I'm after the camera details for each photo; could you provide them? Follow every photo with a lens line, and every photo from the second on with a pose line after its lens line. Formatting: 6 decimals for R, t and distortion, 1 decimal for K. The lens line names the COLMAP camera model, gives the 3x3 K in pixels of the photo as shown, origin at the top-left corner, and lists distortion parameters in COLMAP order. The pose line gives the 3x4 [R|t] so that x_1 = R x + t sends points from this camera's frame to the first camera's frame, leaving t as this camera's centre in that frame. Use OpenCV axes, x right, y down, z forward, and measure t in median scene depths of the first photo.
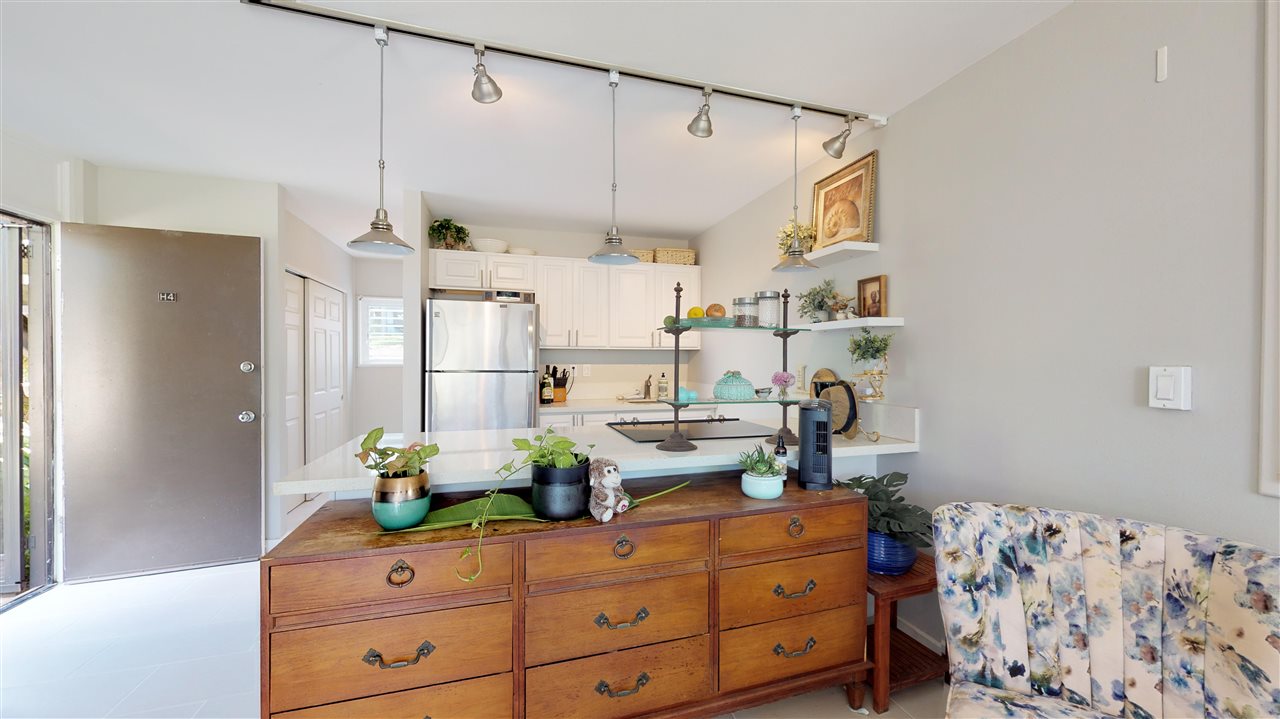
lens RADIAL K [[467.3, 0, 642.1], [0, 467.3, 363.2], [0, 0, 1]] dist [0.000592, 0.000016]
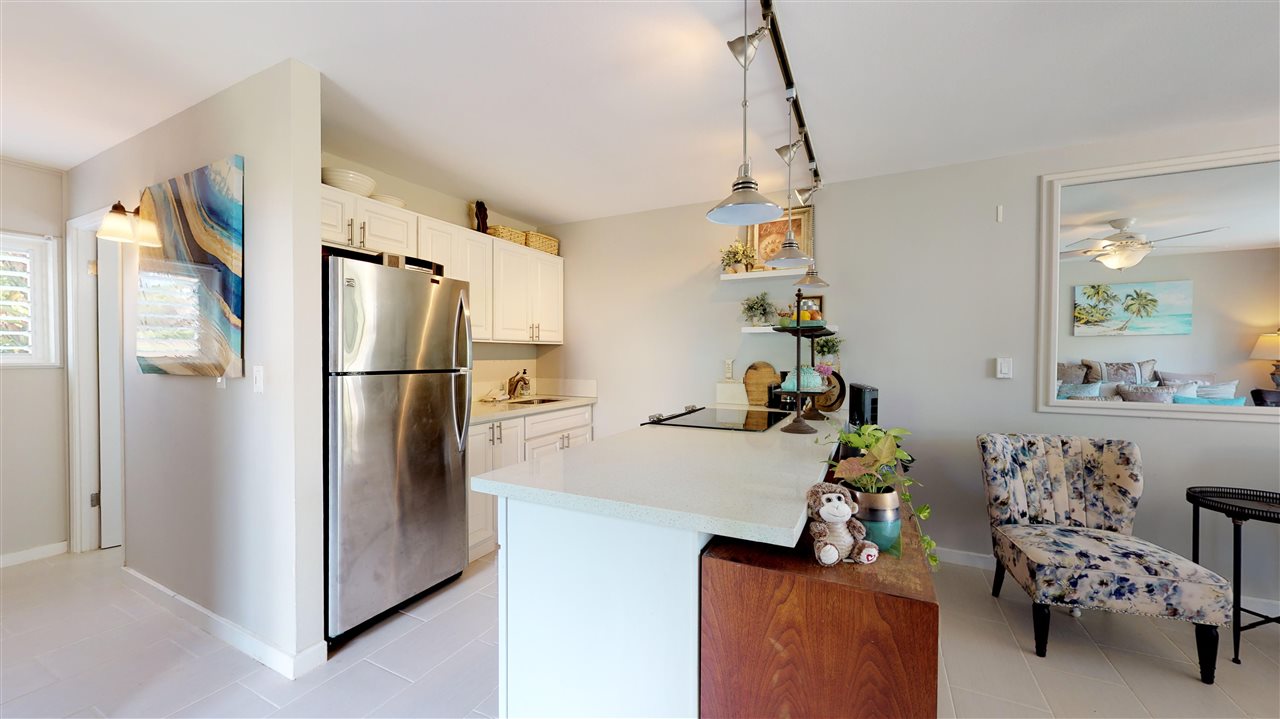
lens RADIAL K [[467.3, 0, 642.1], [0, 467.3, 363.2], [0, 0, 1]] dist [0.000592, 0.000016]
pose [[0.957901, -0.002592, 0.287085, -1.177760], [0.002056, 0.999996, 0.002168, 0.016932], [-0.287090, -0.001486, 0.957903, -0.375645]]
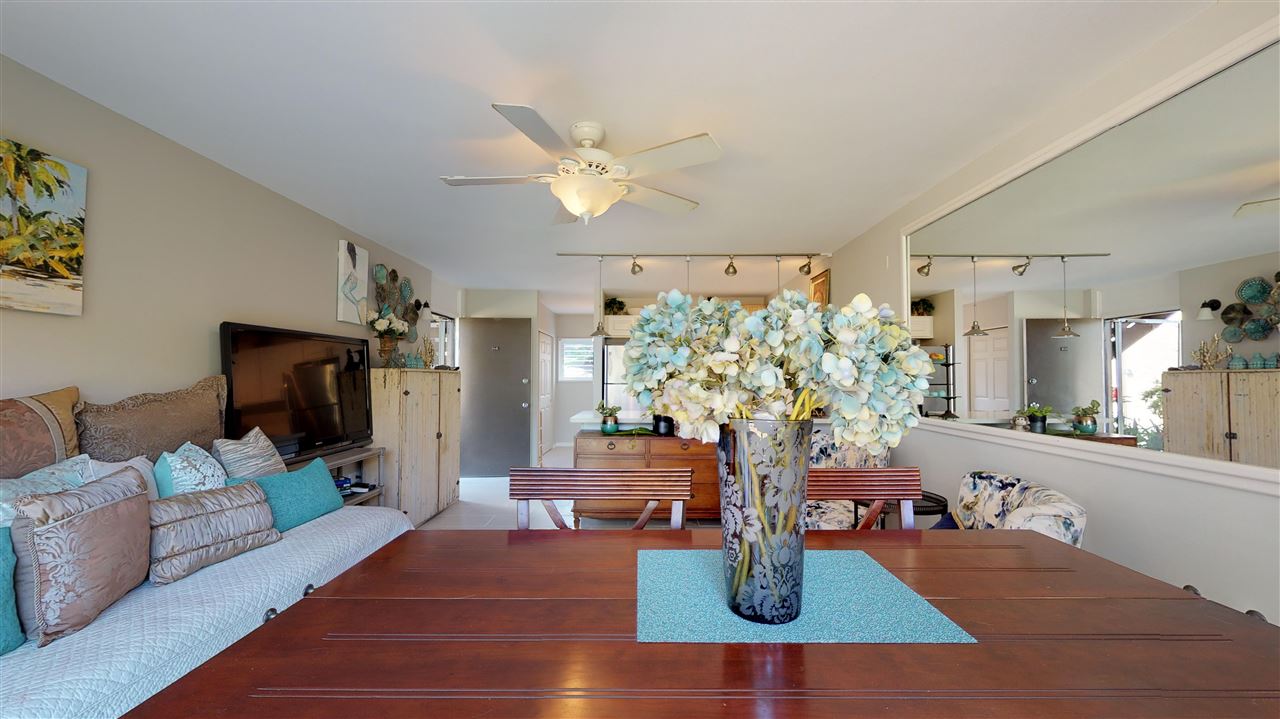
lens RADIAL K [[467.3, 0, 642.1], [0, 467.3, 363.2], [0, 0, 1]] dist [0.000592, 0.000016]
pose [[0.956134, -0.008954, -0.292794, 0.562100], [-0.002437, 0.999255, -0.038517, 0.017395], [0.292921, 0.037541, 0.955399, -1.821415]]
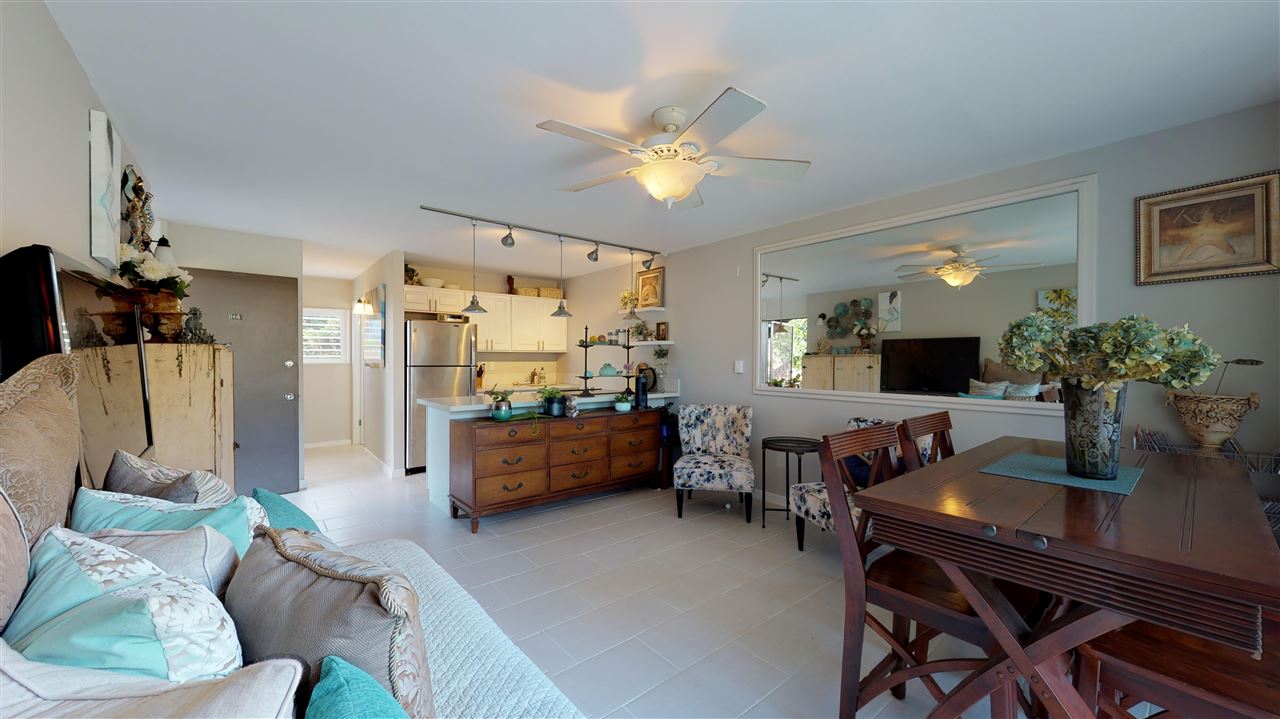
lens RADIAL K [[467.3, 0, 642.1], [0, 467.3, 363.2], [0, 0, 1]] dist [0.000592, 0.000016]
pose [[0.921509, -0.002452, 0.388350, -0.837287], [0.002272, 0.999997, 0.000922, 0.020717], [-0.388351, 0.000032, 0.921511, -1.836294]]
